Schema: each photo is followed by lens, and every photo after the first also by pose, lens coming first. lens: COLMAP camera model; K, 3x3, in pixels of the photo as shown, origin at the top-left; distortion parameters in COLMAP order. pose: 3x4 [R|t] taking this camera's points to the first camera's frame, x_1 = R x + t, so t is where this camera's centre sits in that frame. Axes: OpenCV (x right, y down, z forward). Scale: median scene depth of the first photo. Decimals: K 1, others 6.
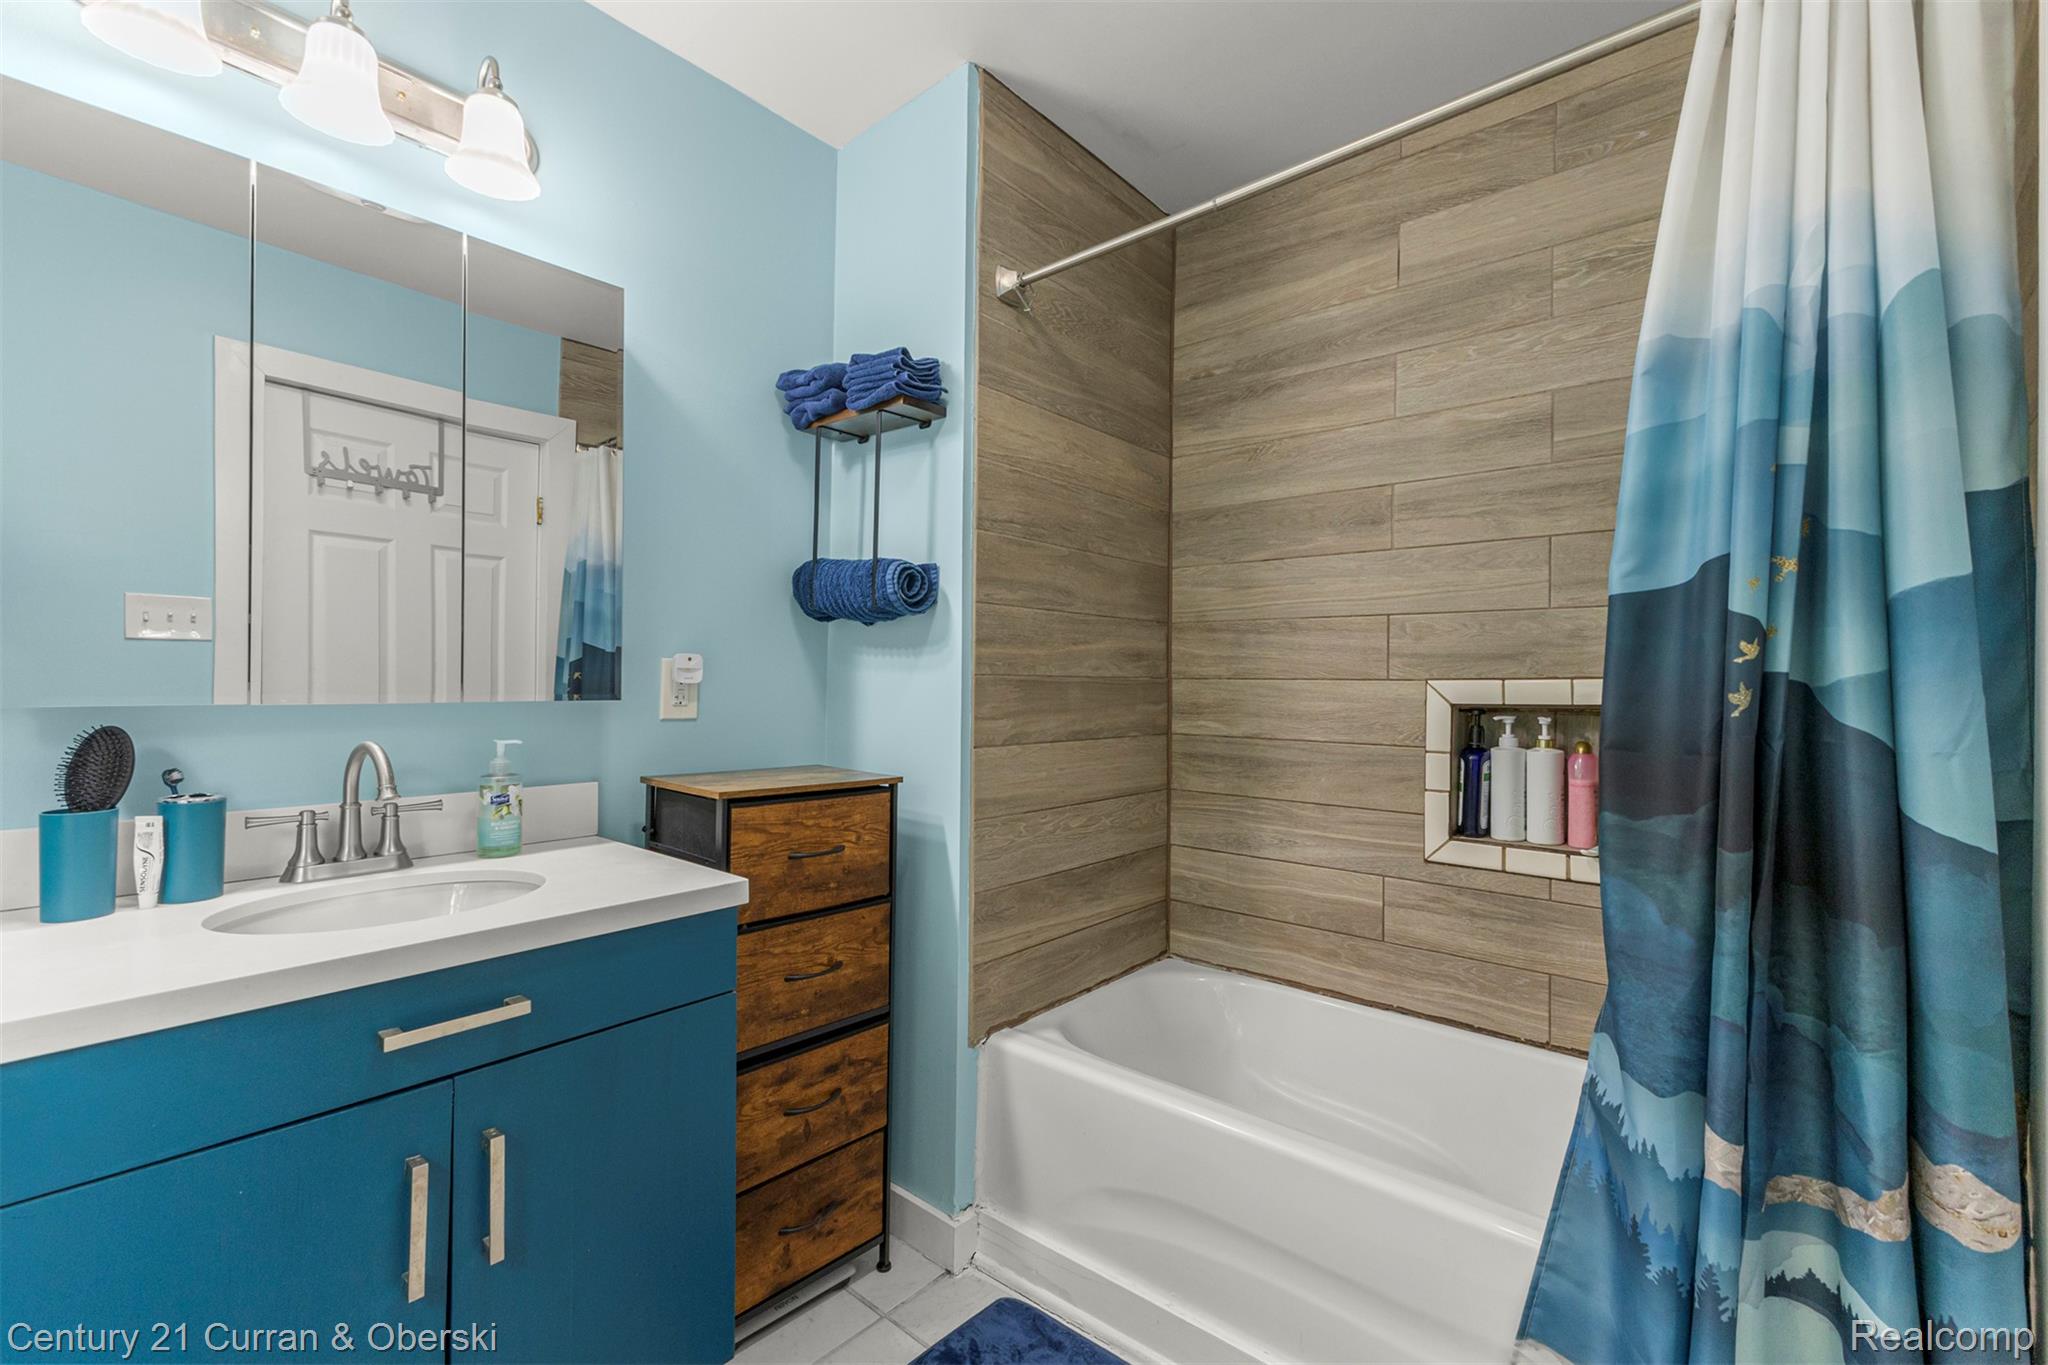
lens RADIAL K [[892.5, 0, 1021.6], [0, 892.5, 678.9], [0, 0, 1]] dist [0.003583, 0.001071]
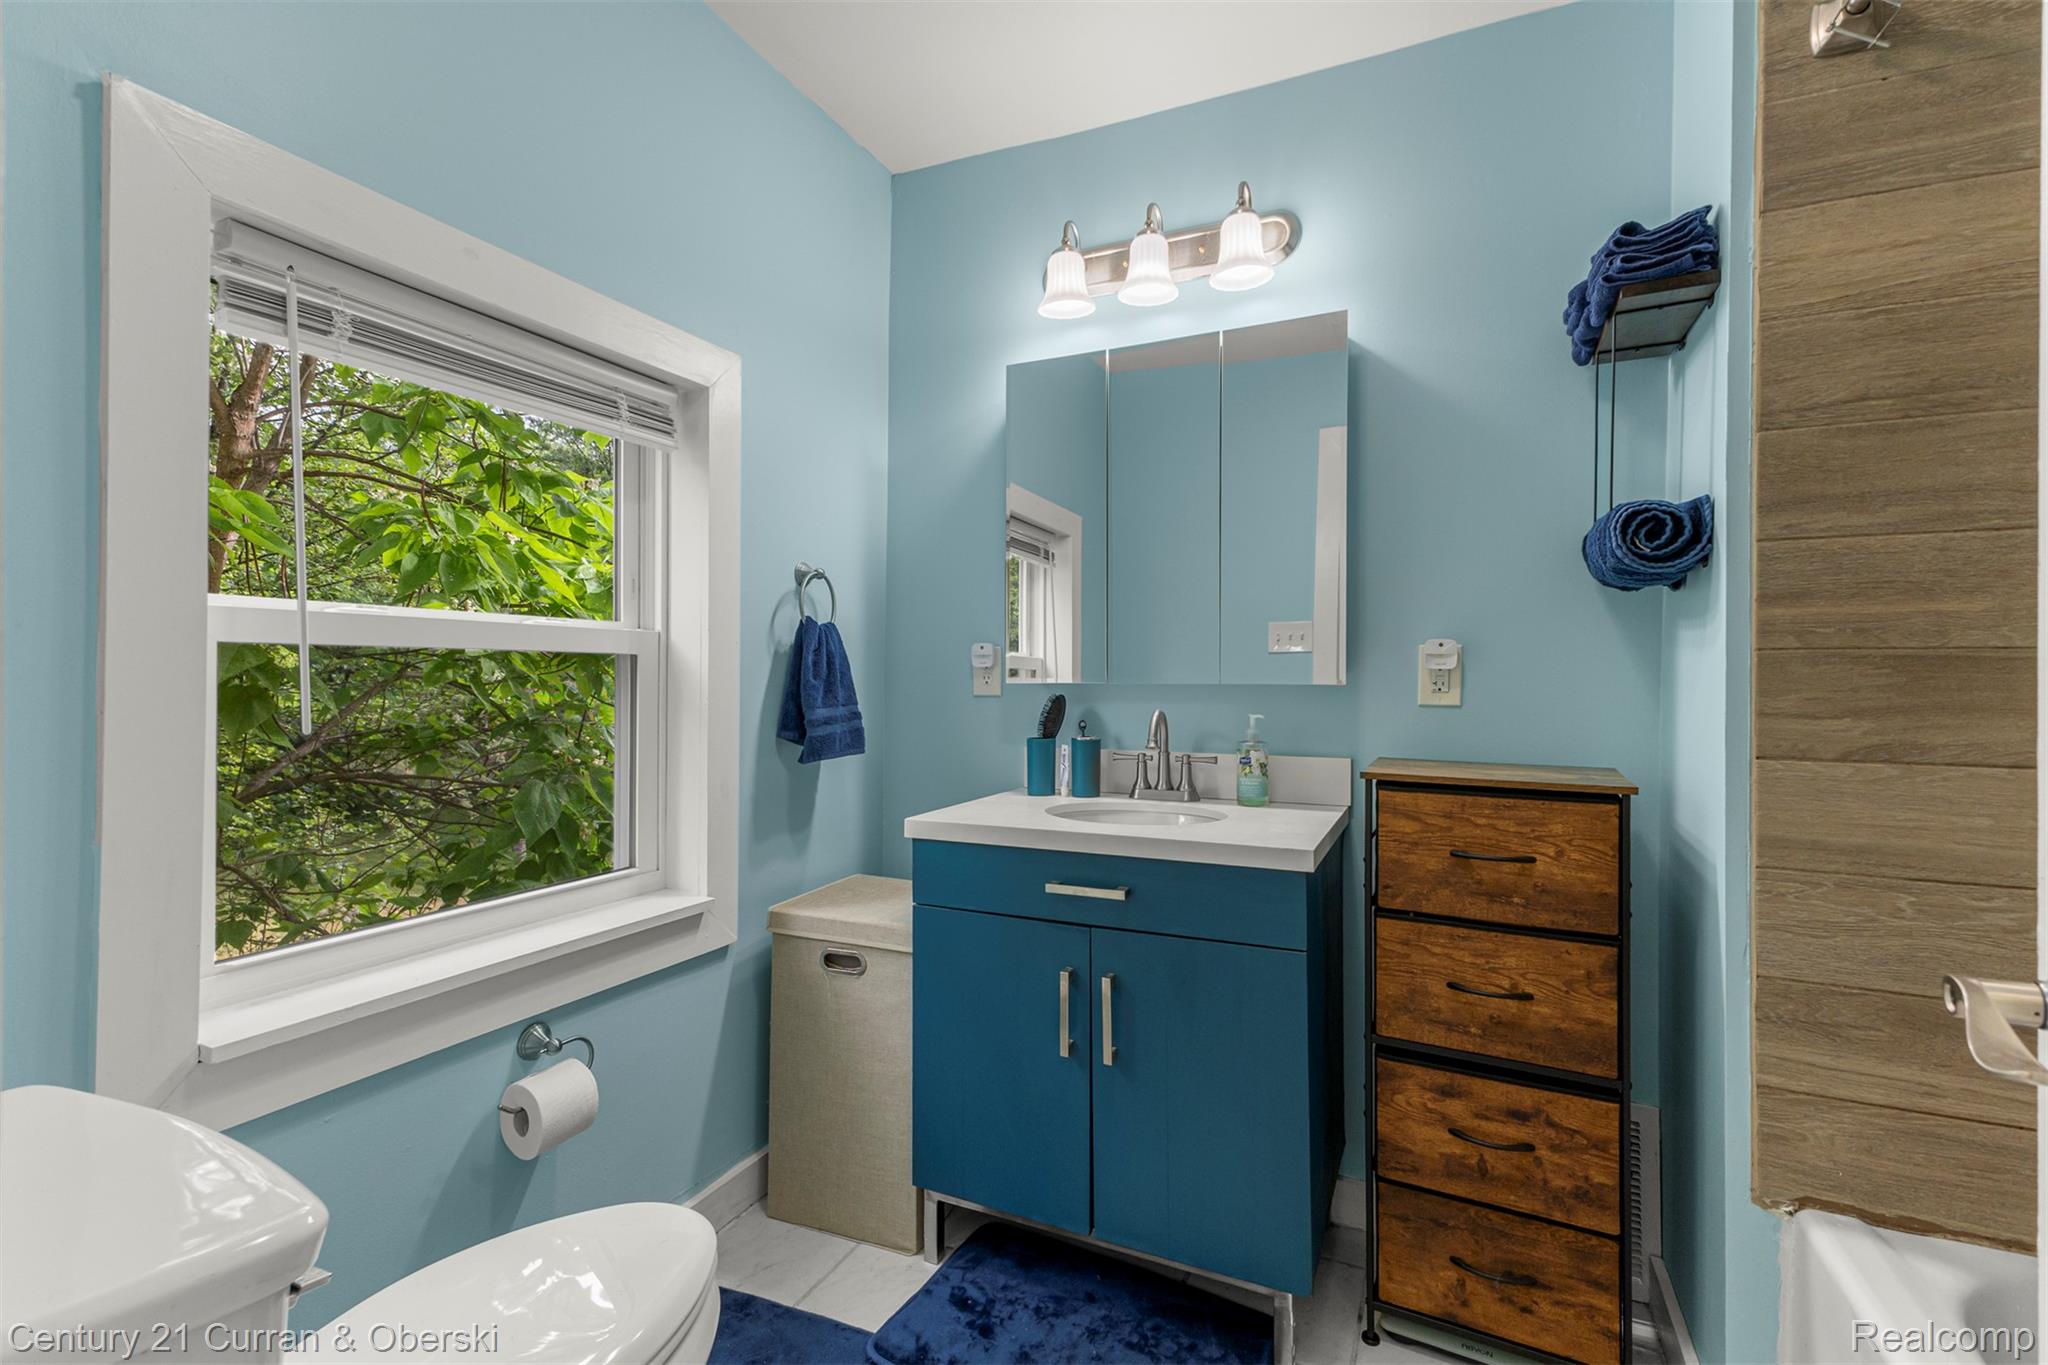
lens RADIAL K [[892.5, 0, 1022.0], [0, 892.5, 682.1], [0, 0, 1]] dist [0.003583, 0.001071]
pose [[0.254149, -0.005133, -0.967151, 0.489522], [-0.000696, 0.999985, -0.005490, 0.025980], [0.967165, 0.002069, 0.254141, 0.315751]]
